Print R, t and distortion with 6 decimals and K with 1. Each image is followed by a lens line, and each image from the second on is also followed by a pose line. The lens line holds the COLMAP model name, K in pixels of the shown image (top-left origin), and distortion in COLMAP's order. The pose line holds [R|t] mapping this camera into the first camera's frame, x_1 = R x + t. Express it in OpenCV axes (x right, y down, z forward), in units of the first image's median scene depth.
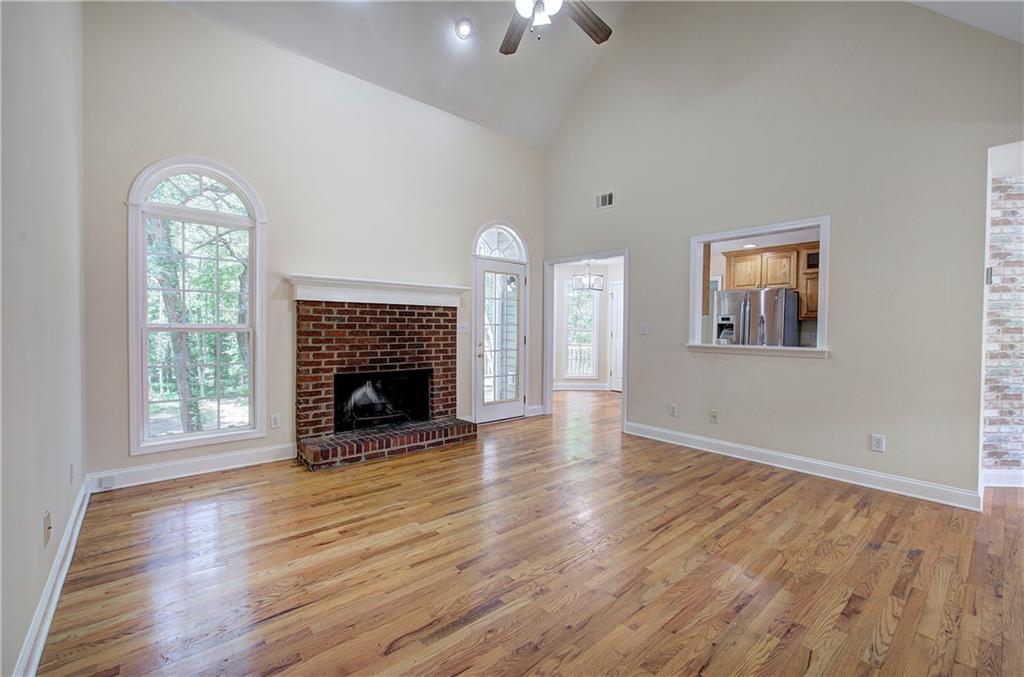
lens RADIAL K [[431.6, 0, 516.6], [0, 431.6, 336.9], [0, 0, 1]] dist [-0.007102, 0.003527]
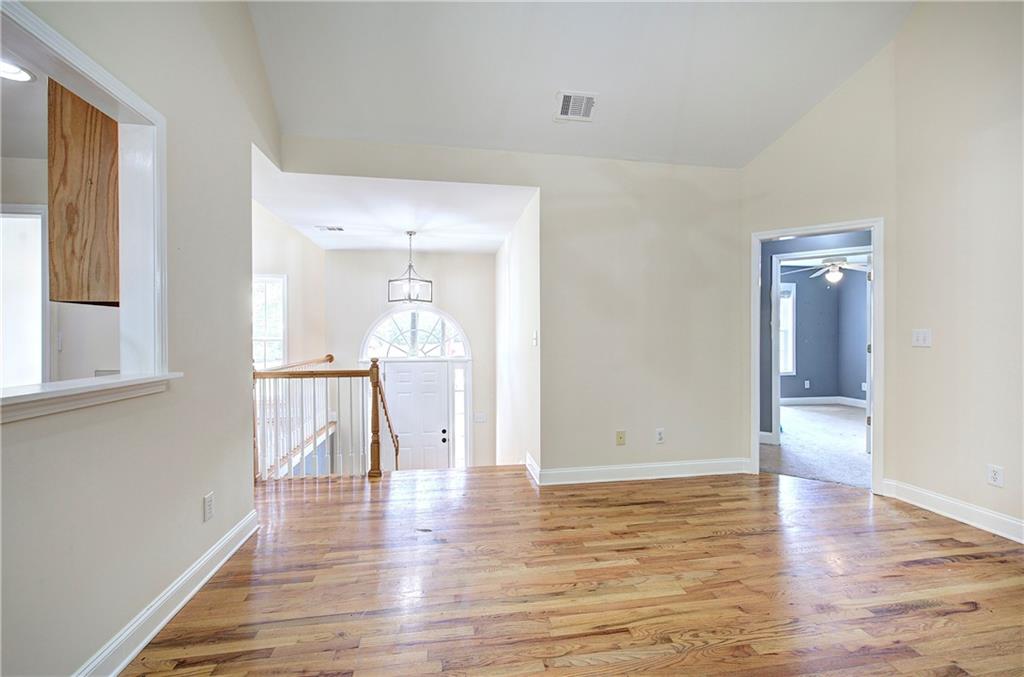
lens RADIAL K [[431.6, 0, 516.6], [0, 431.6, 336.9], [0, 0, 1]] dist [-0.007102, 0.003527]
pose [[-0.854998, -0.016746, 0.518361, 0.075145], [-0.001103, 0.999535, 0.030472, -0.026882], [-0.518630, 0.025482, -0.854619, 1.051649]]
